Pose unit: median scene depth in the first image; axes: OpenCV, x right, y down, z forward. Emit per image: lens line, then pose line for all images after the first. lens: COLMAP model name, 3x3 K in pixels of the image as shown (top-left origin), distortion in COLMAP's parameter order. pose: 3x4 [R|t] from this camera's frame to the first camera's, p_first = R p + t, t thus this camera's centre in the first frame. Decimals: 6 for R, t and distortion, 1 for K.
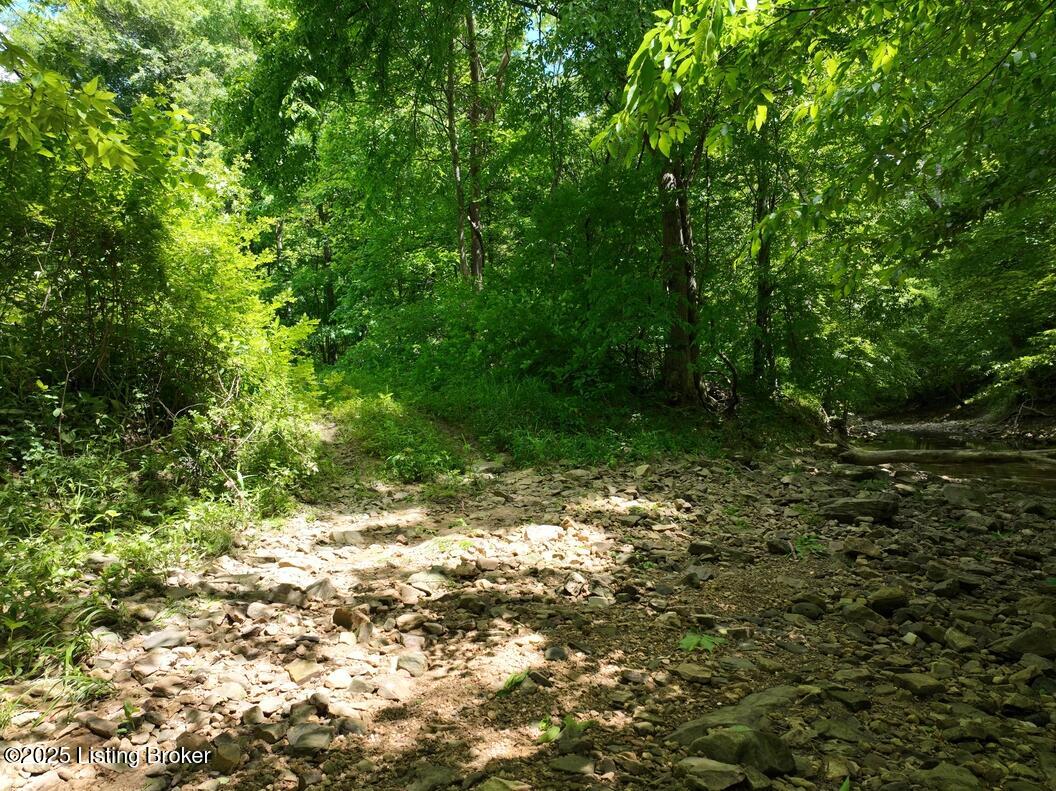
lens RADIAL K [[739.1, 0, 530.0], [0, 739.1, 398.1], [0, 0, 1]] dist [-0.002941, 0.013278]
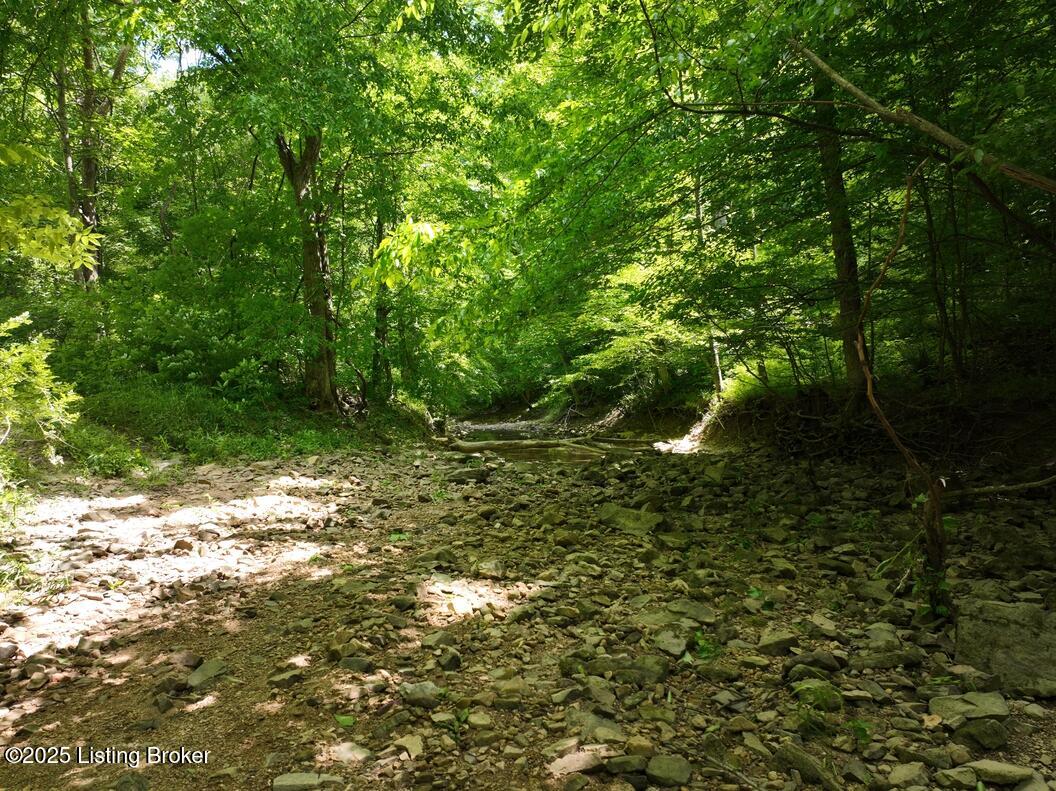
lens RADIAL K [[739.1, 0, 530.0], [0, 739.1, 398.1], [0, 0, 1]] dist [-0.002941, 0.013278]
pose [[0.864443, 0.007259, 0.502678, -0.153622], [-0.005549, 0.999973, -0.004897, -0.006935], [-0.502699, 0.001444, 0.864460, -0.284885]]
